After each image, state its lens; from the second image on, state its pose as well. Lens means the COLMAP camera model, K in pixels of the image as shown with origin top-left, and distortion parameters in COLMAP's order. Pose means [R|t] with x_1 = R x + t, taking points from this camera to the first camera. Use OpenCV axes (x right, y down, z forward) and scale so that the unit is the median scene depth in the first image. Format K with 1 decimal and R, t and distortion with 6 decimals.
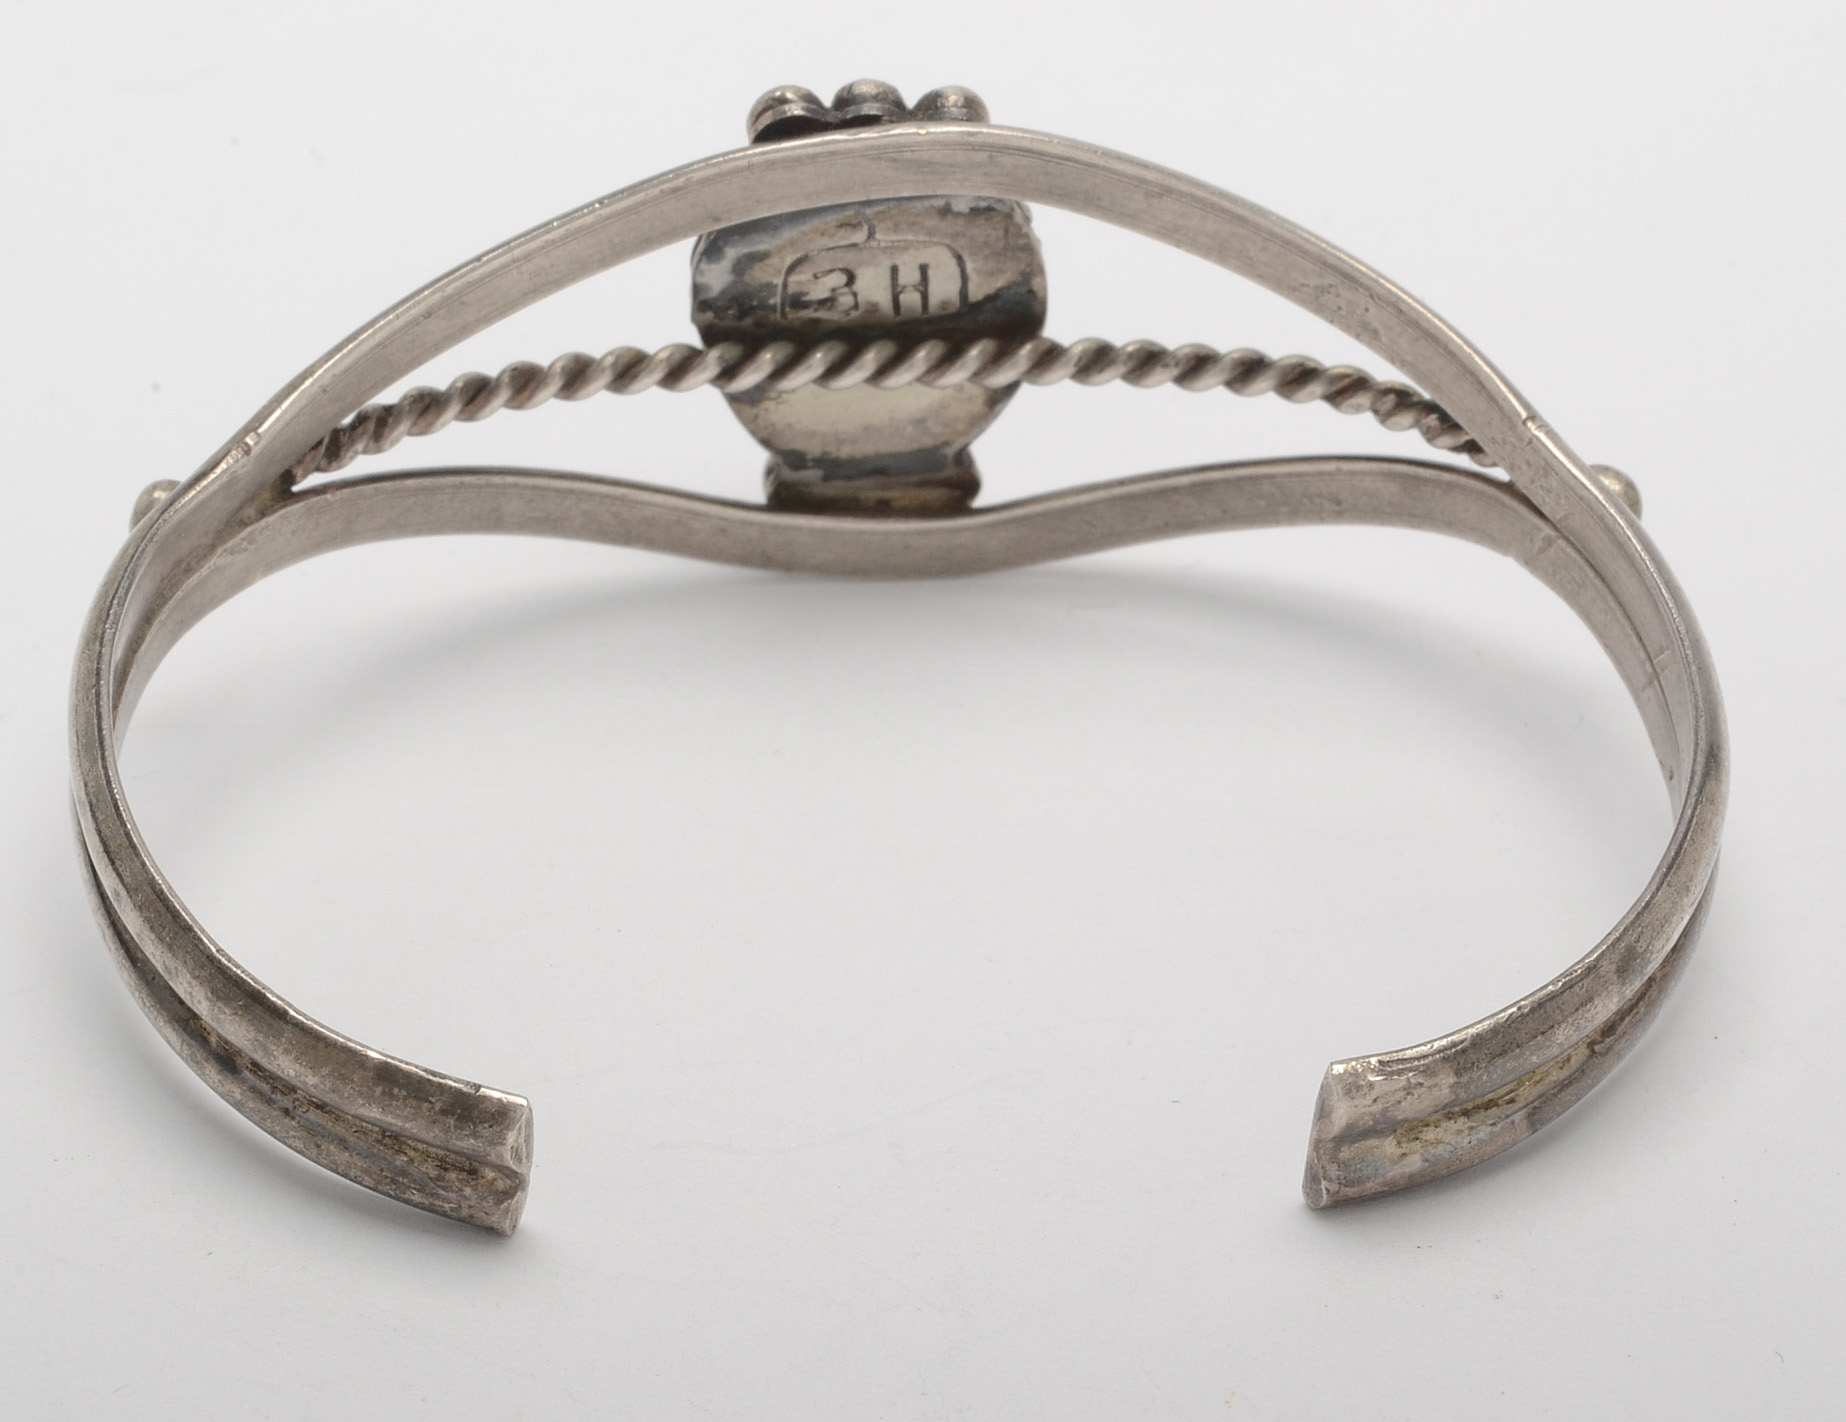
lens RADIAL K [[5349.9, 0, 921.3], [0, 5349.9, 712.1], [0, 0, 1]] dist [-0.708365, 0.000000]
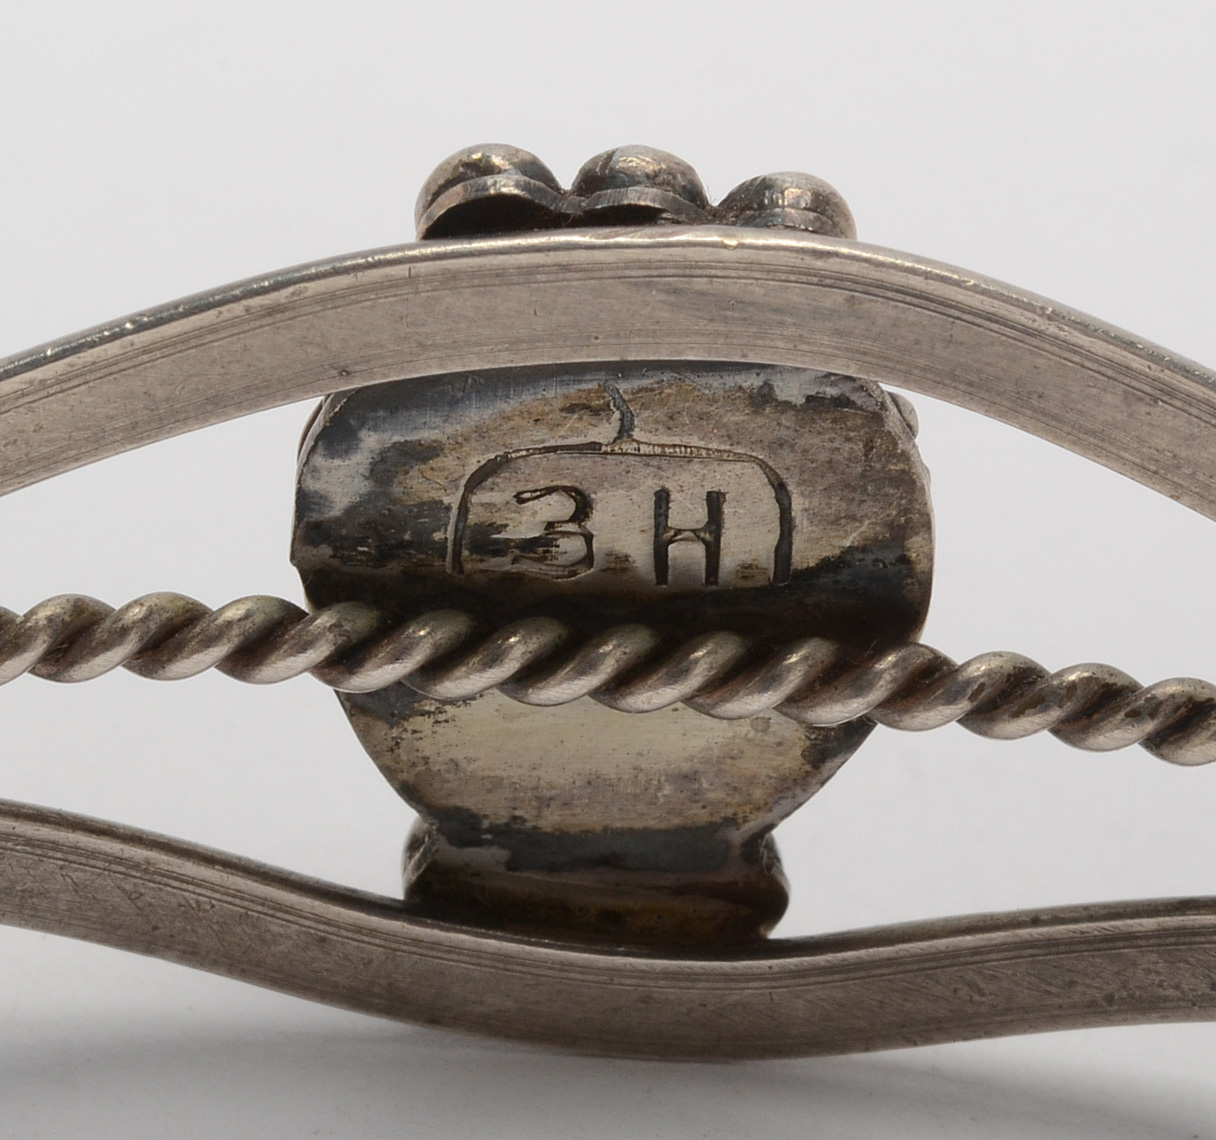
lens RADIAL K [[4434.3, 0, 609.1], [0, 4434.3, 570.3], [0, 0, 1]] dist [-0.132021, 0.000000]
pose [[0.995335, 0.083378, -0.048536, 0.012544], [-0.088685, 0.988795, -0.120077, -0.019543], [0.037980, 0.123821, 0.991577, 0.541853]]
